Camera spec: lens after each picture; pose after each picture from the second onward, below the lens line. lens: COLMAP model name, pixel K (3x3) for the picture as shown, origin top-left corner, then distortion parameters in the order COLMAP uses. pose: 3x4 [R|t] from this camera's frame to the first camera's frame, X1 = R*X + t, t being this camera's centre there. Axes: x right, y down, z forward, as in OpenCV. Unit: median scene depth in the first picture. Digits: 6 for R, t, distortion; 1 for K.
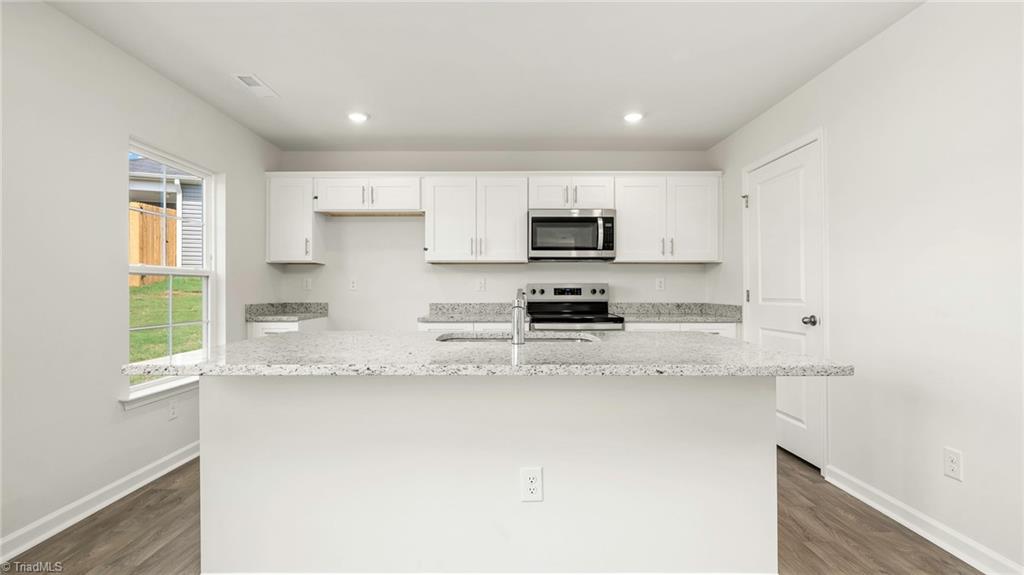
lens RADIAL K [[474.4, 0, 512.0], [0, 474.4, 287.5], [0, 0, 1]] dist [-0.000672, -0.000089]
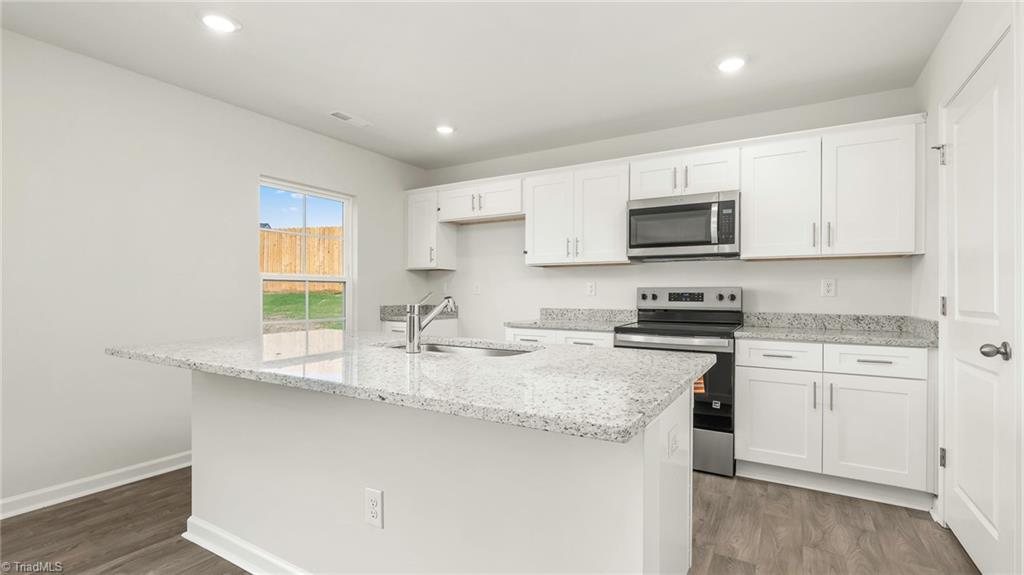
lens RADIAL K [[480.6, 0, 508.2], [0, 480.6, 292.8], [0, 0, 1]] dist [0.001086, -0.000283]
pose [[0.850733, 0.003079, -0.525589, 0.306078], [-0.002321, 0.999995, 0.002101, 0.000229], [0.525593, -0.000568, 0.850736, 0.144024]]
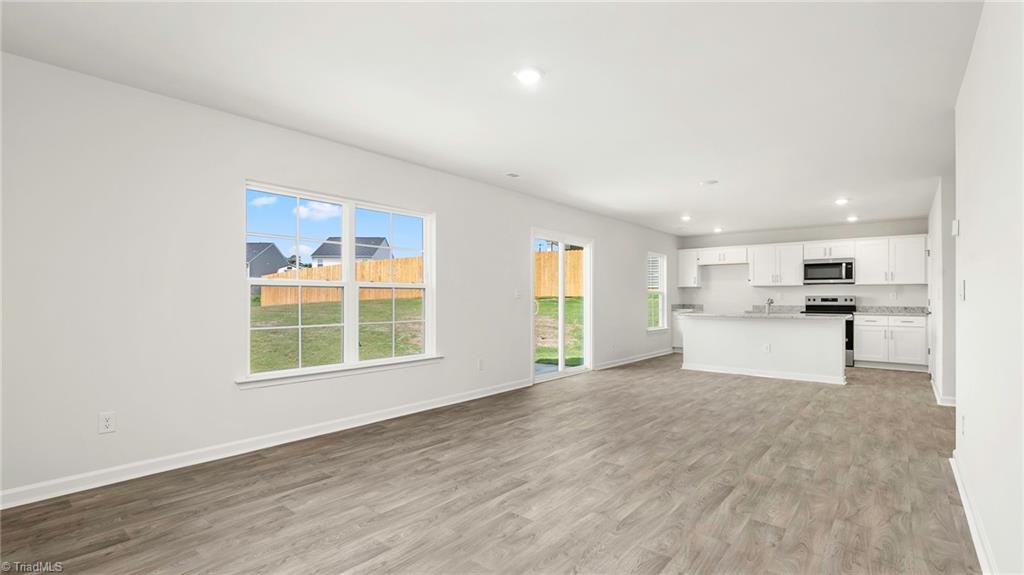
lens RADIAL K [[480.6, 0, 508.2], [0, 480.6, 292.8], [0, 0, 1]] dist [0.001086, -0.000283]
pose [[0.763183, -0.005388, -0.646160, 0.406116], [-0.002720, 0.999930, -0.011550, 0.006030], [0.646177, 0.010573, 0.763115, -1.431093]]
